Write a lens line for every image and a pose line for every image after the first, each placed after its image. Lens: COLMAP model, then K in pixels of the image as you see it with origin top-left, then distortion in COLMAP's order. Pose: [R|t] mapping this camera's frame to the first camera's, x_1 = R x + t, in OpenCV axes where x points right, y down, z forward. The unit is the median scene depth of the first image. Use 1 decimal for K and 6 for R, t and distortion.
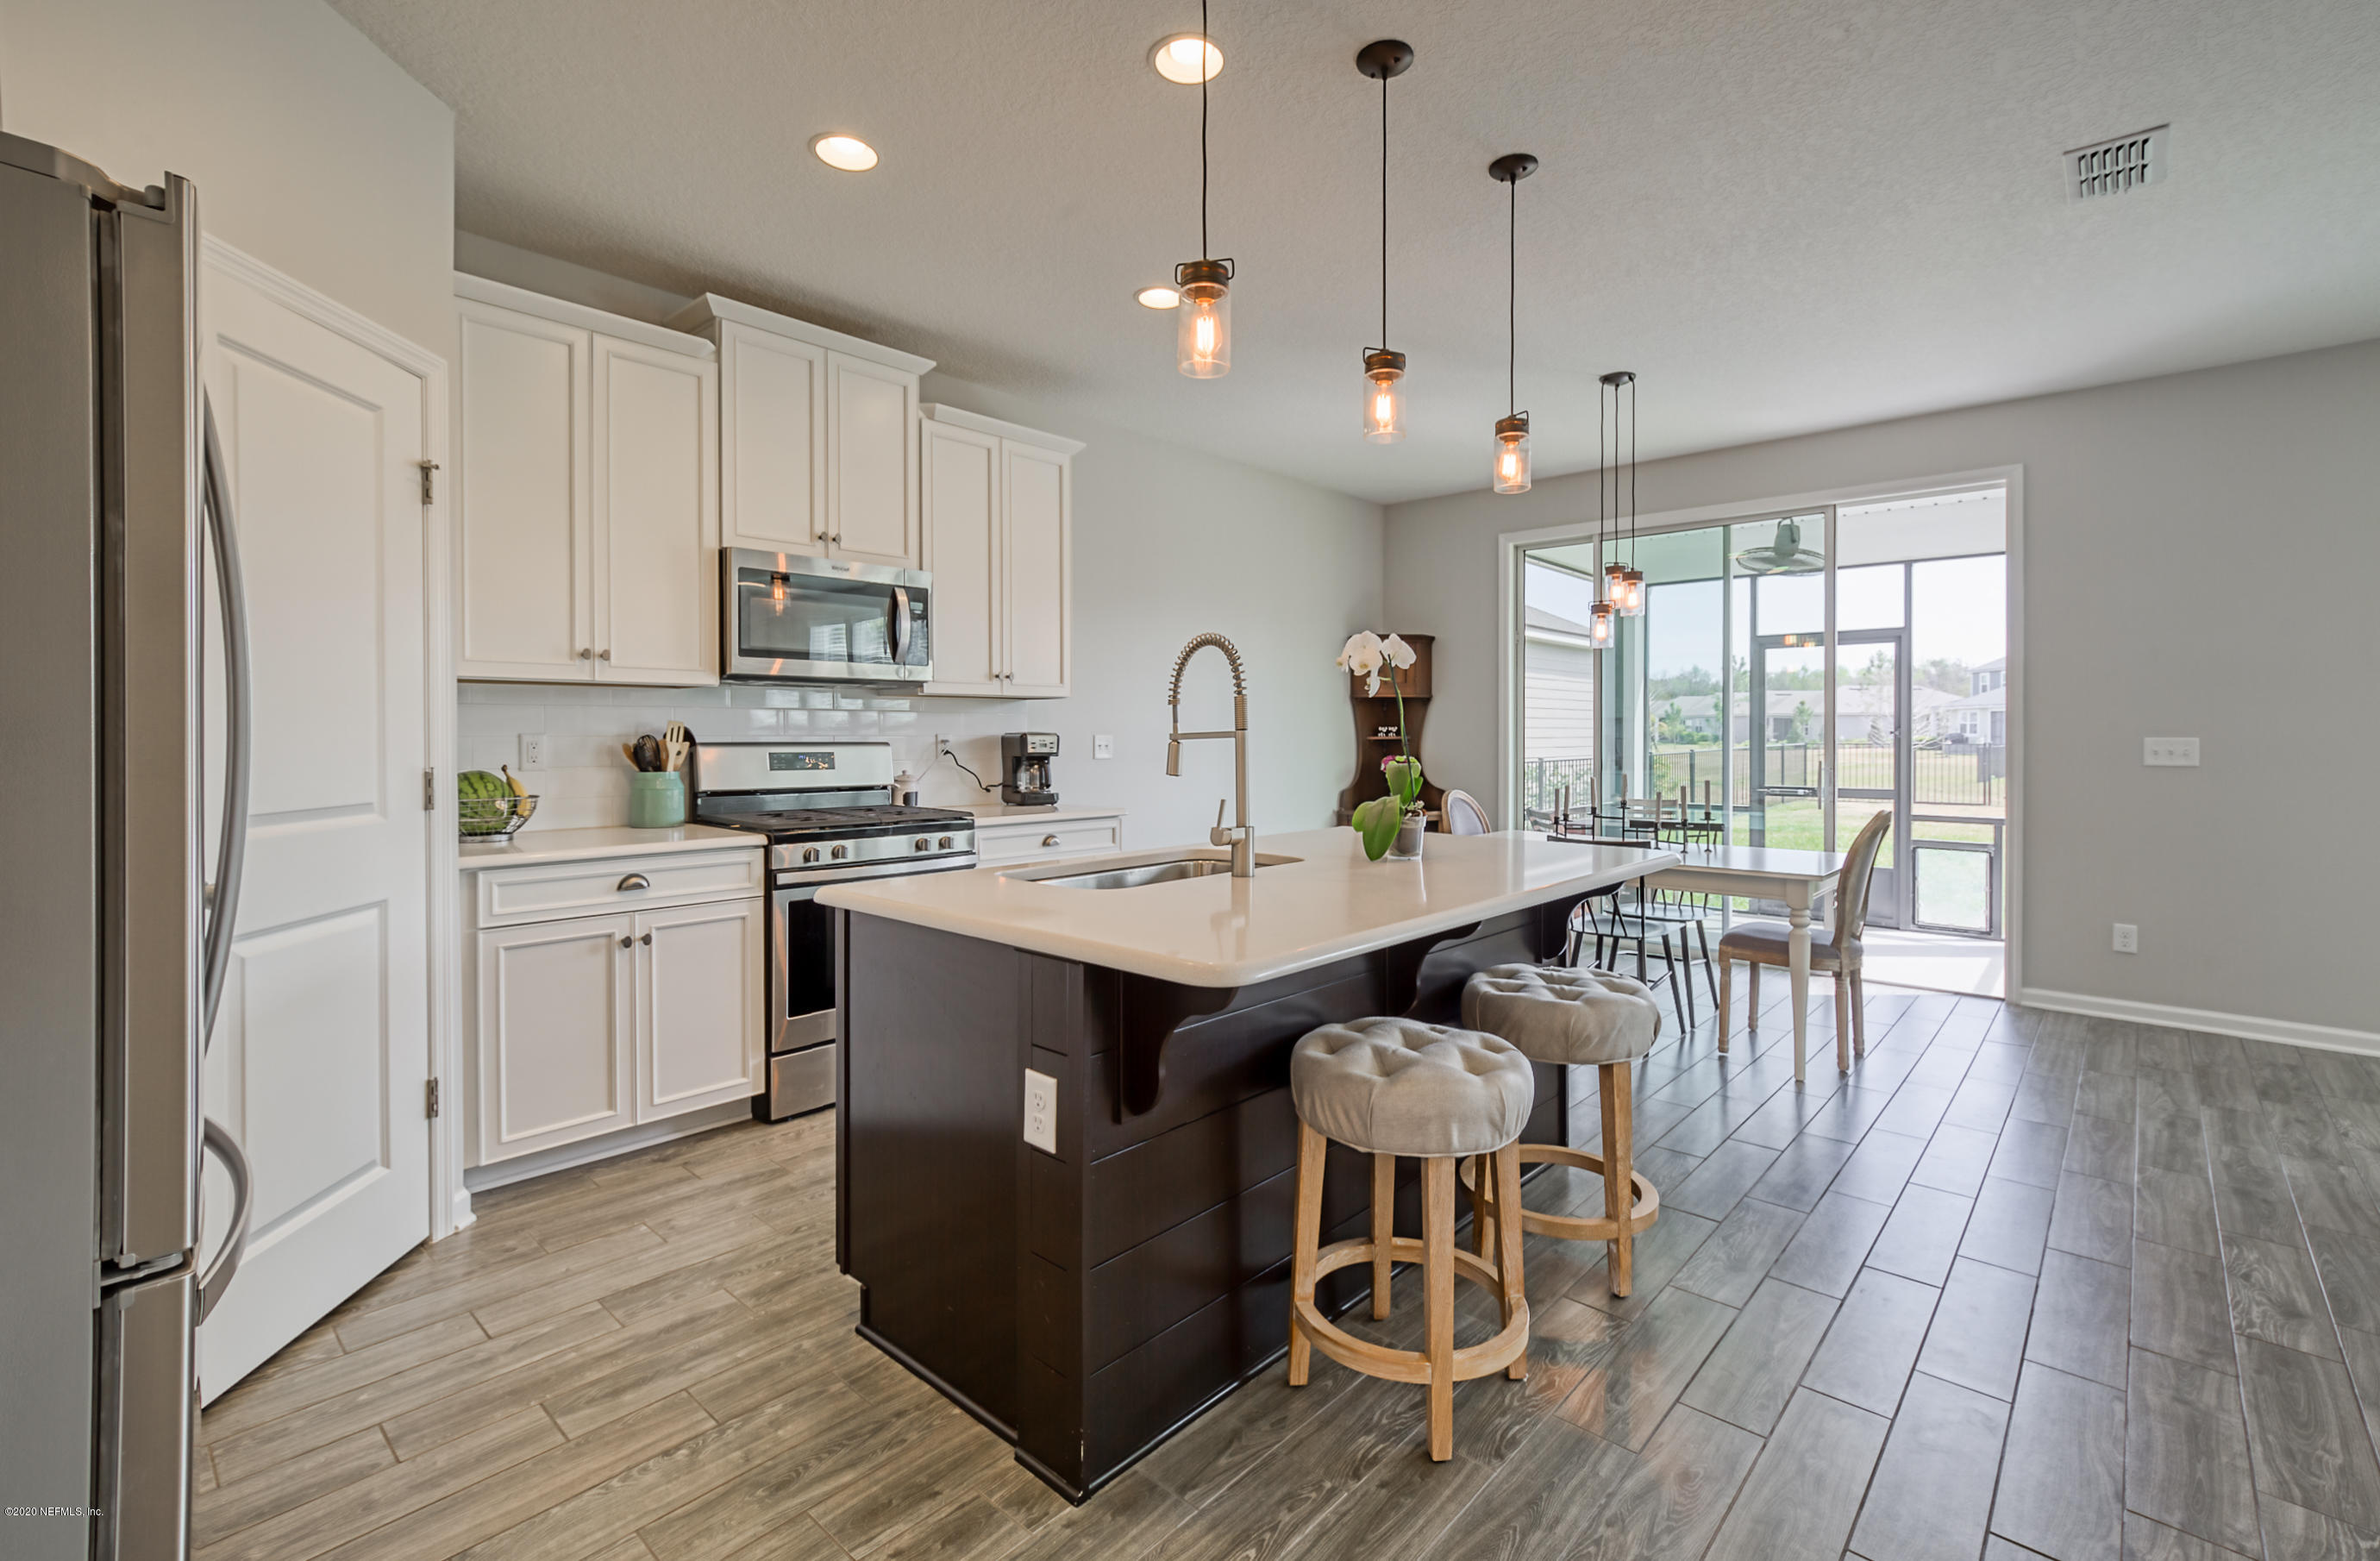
lens RADIAL K [[1057.7, 0, 1170.4], [0, 1057.7, 738.0], [0, 0, 1]] dist [0.000897, 0.003630]
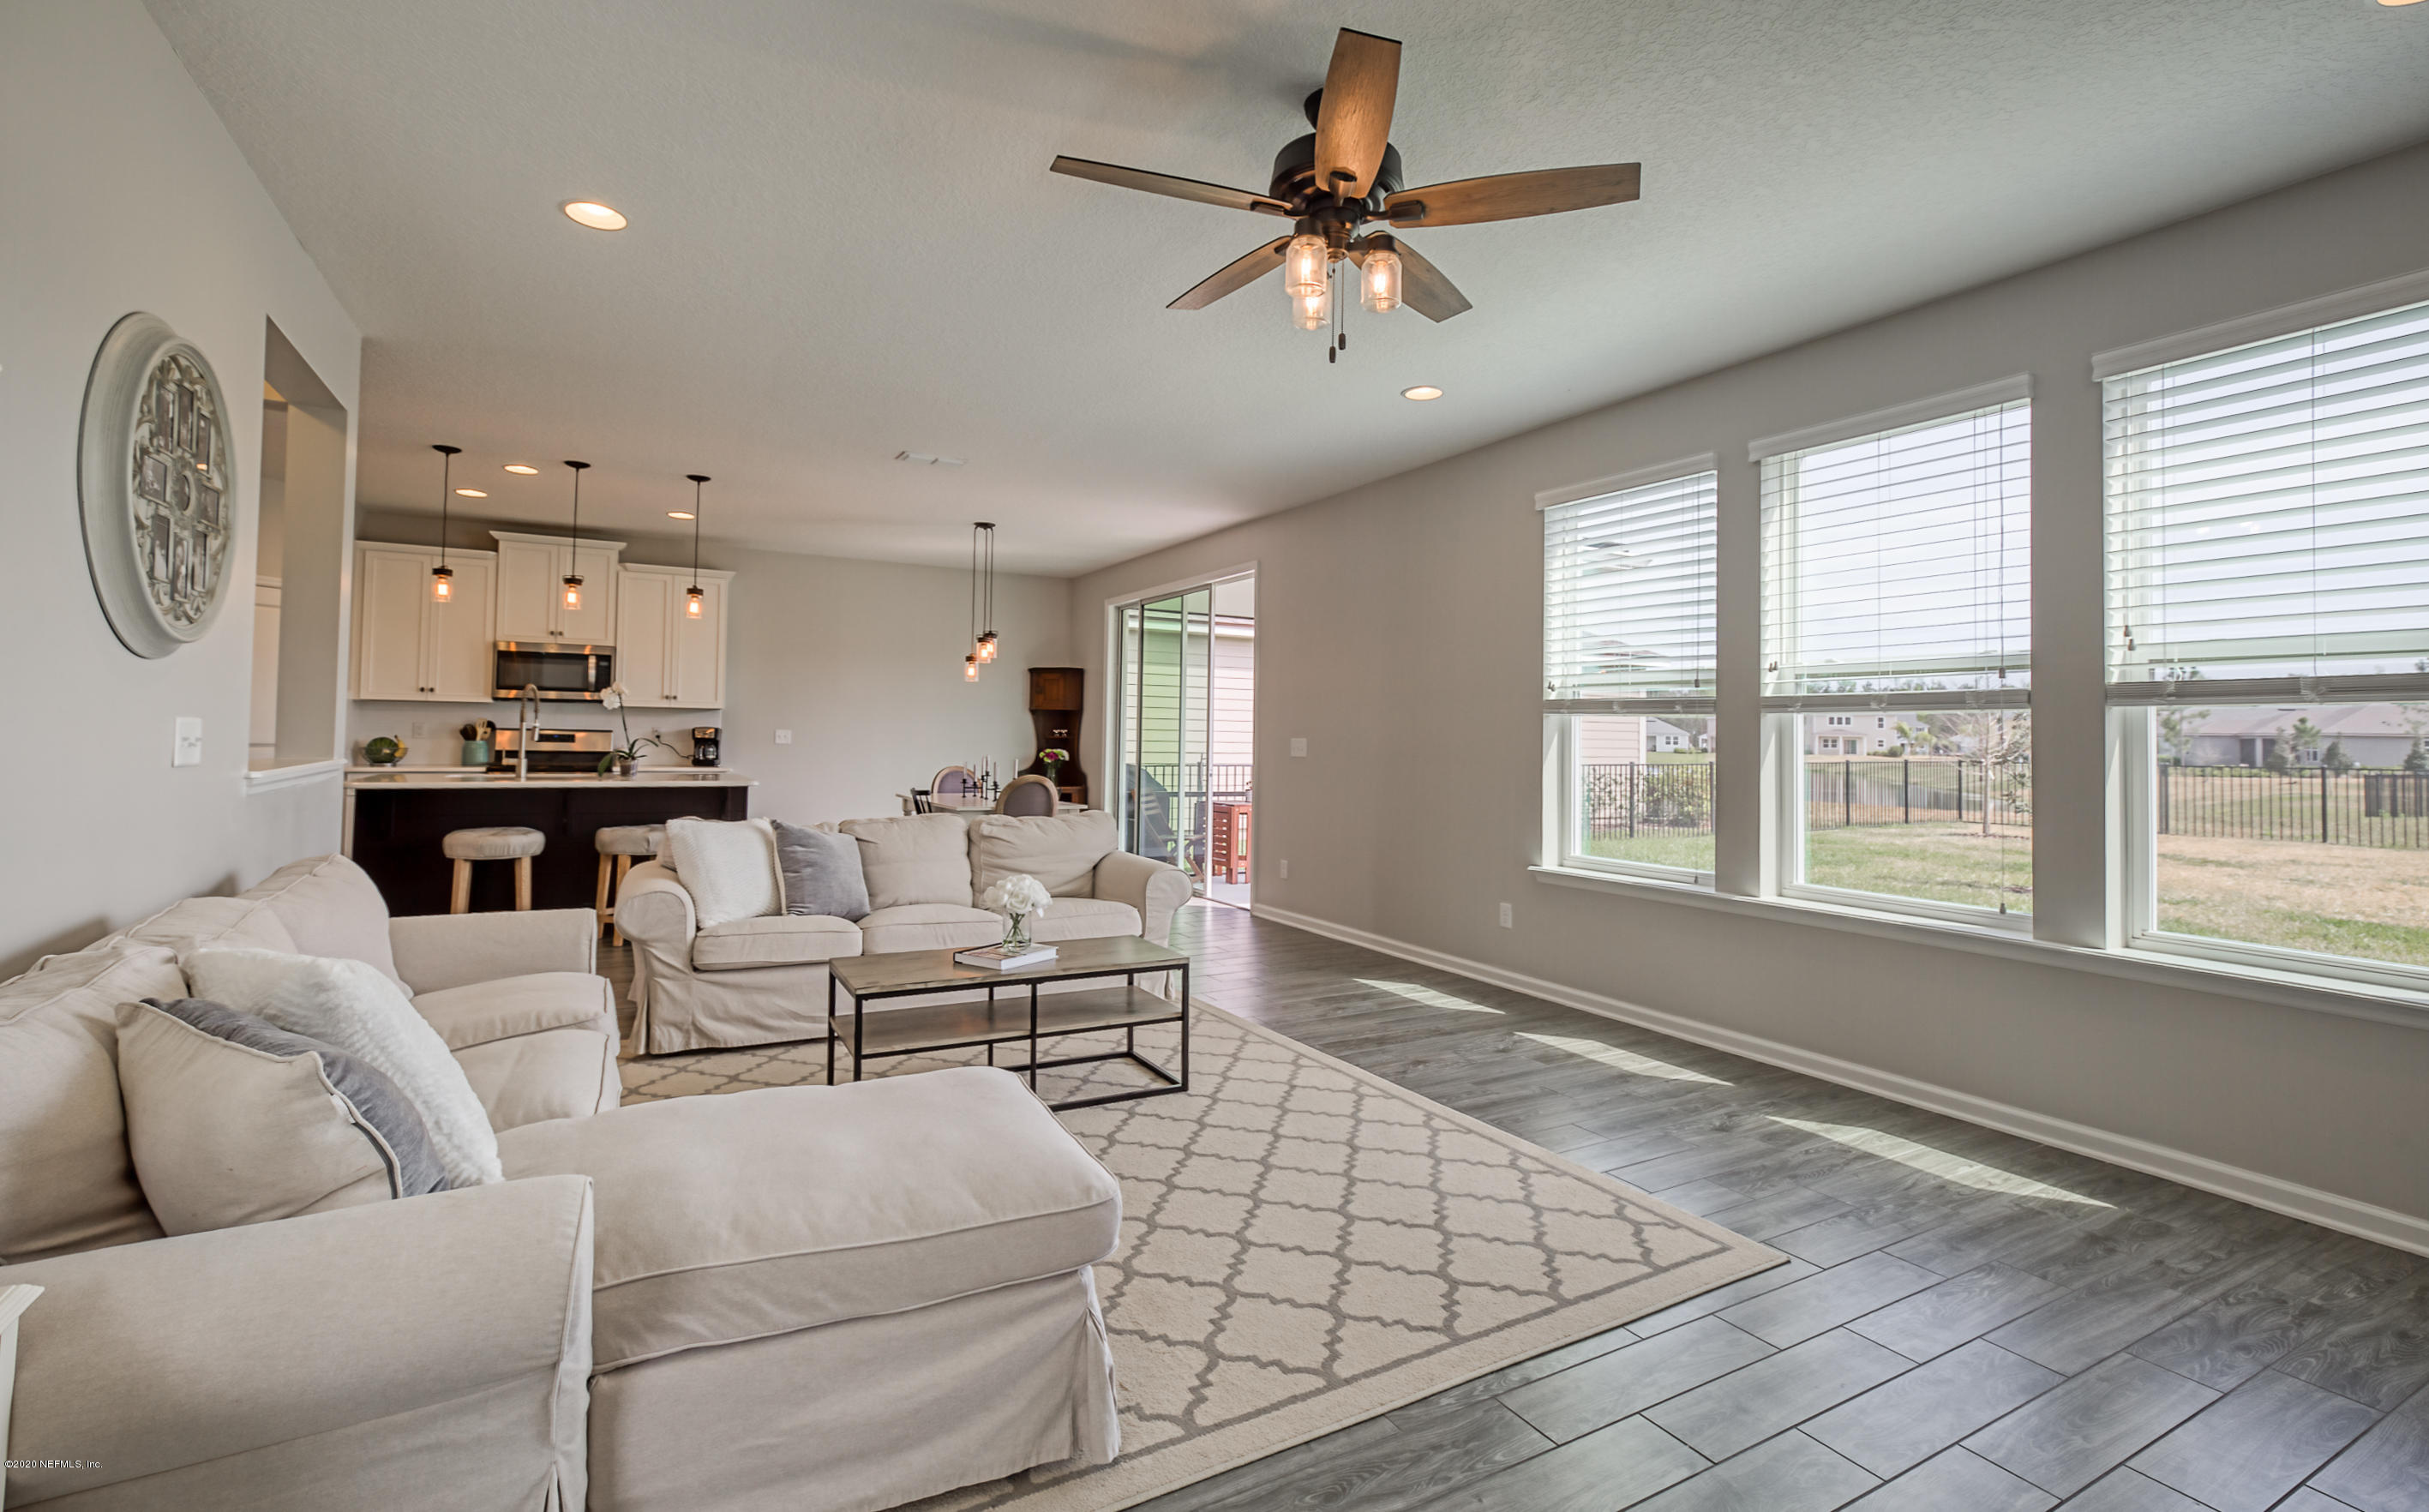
lens RADIAL K [[1041.1, 0, 1183.9], [0, 1041.1, 698.0], [0, 0, 1]] dist [0.003945, -0.000092]
pose [[0.950491, 0.003782, -0.310729, 0.842402], [-0.017727, 0.998958, -0.042065, 0.003694], [0.310246, 0.045490, 0.949567, -0.329292]]
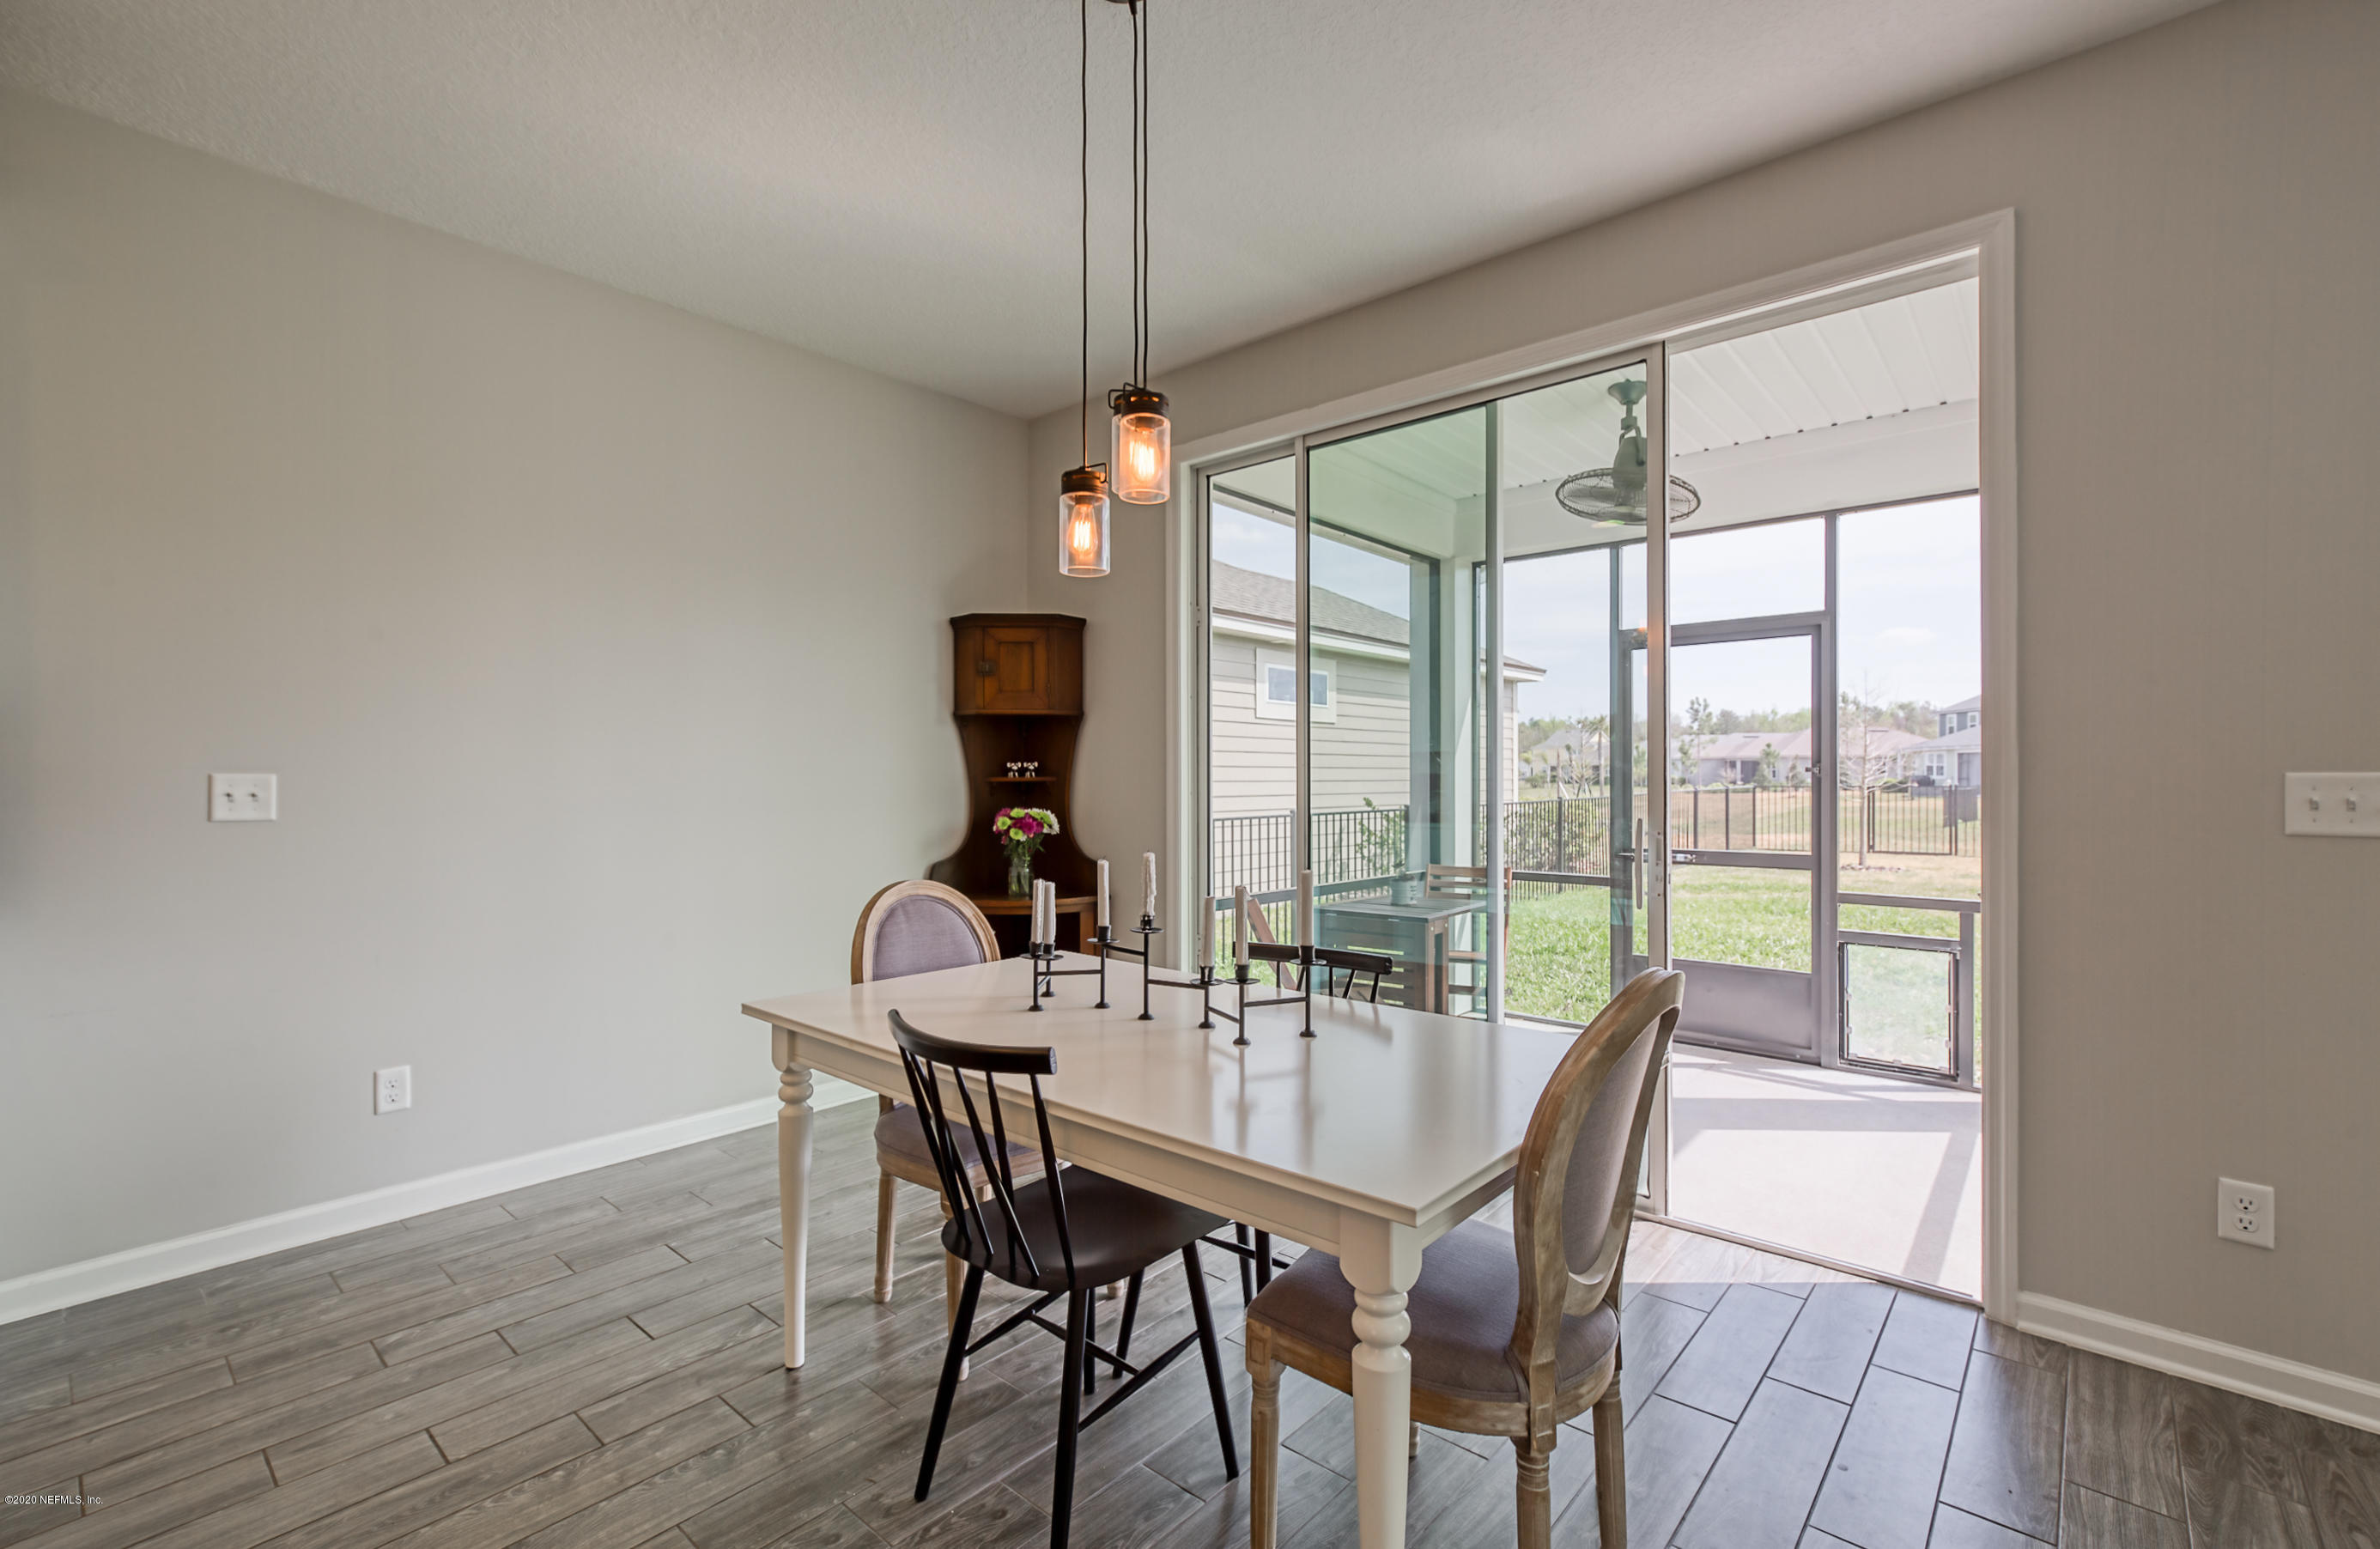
lens RADIAL K [[1035.0, 0, 1175.4], [0, 1035.0, 778.8], [0, 0, 1]] dist [-0.001062, 0.005968]
pose [[0.999928, -0.001587, 0.011916, 0.299903], [0.001622, 0.999994, -0.002911, 0.001886], [-0.011911, 0.002930, 0.999925, 0.384377]]
